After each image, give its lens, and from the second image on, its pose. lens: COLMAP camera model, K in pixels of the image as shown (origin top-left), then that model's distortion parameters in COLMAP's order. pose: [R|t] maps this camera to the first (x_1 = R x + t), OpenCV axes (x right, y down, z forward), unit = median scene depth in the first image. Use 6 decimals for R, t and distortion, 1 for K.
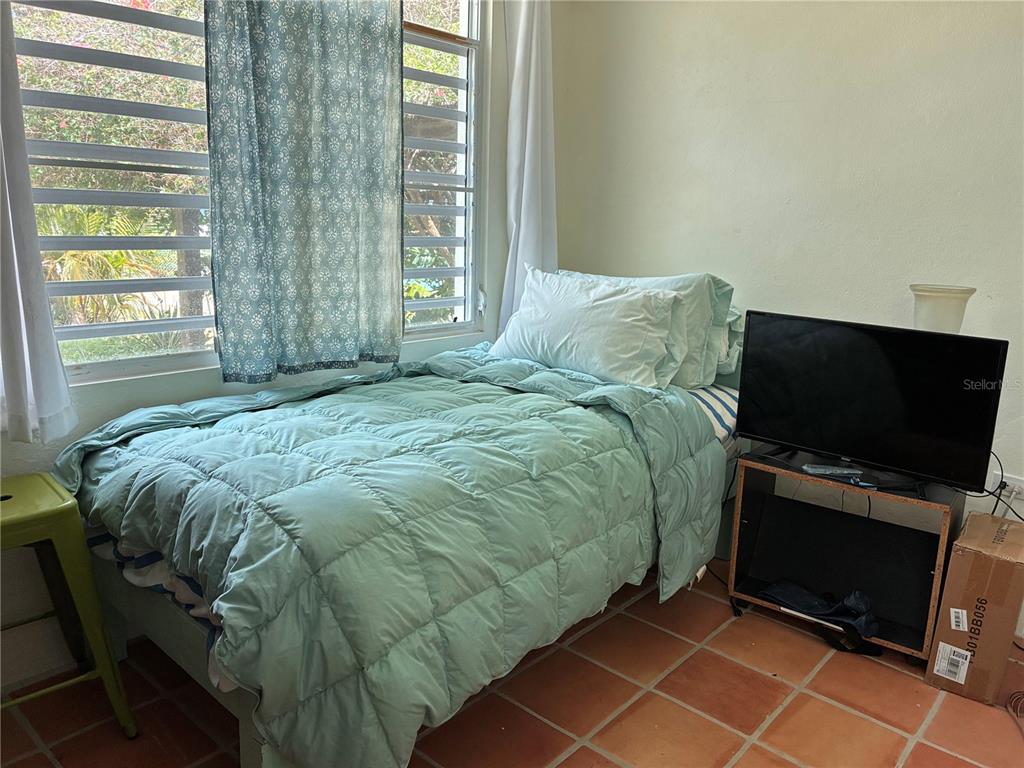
lens RADIAL K [[759.2, 0, 512.0], [0, 759.2, 384.0], [0, 0, 1]] dist [0.001404, -0.063665]
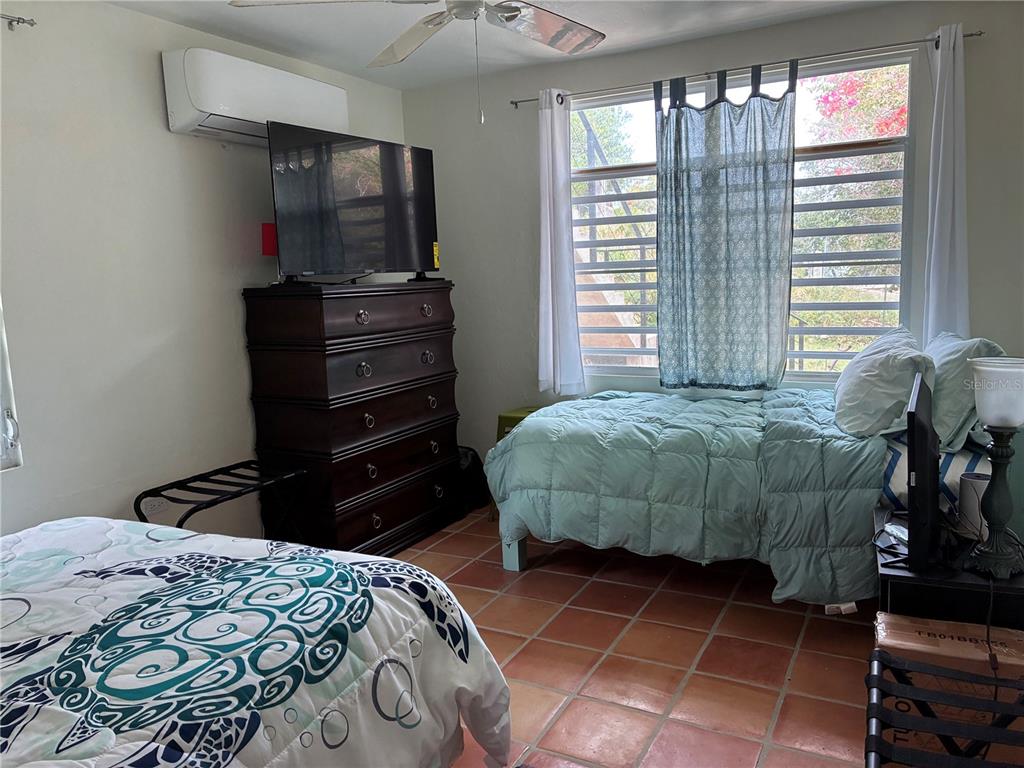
lens RADIAL K [[759.2, 0, 512.0], [0, 759.2, 384.0], [0, 0, 1]] dist [0.001404, -0.063665]
pose [[0.240026, 0.099743, -0.965629, 1.164835], [-0.158286, 0.985417, 0.062442, -0.058893], [0.957775, 0.137857, 0.252313, 0.206137]]
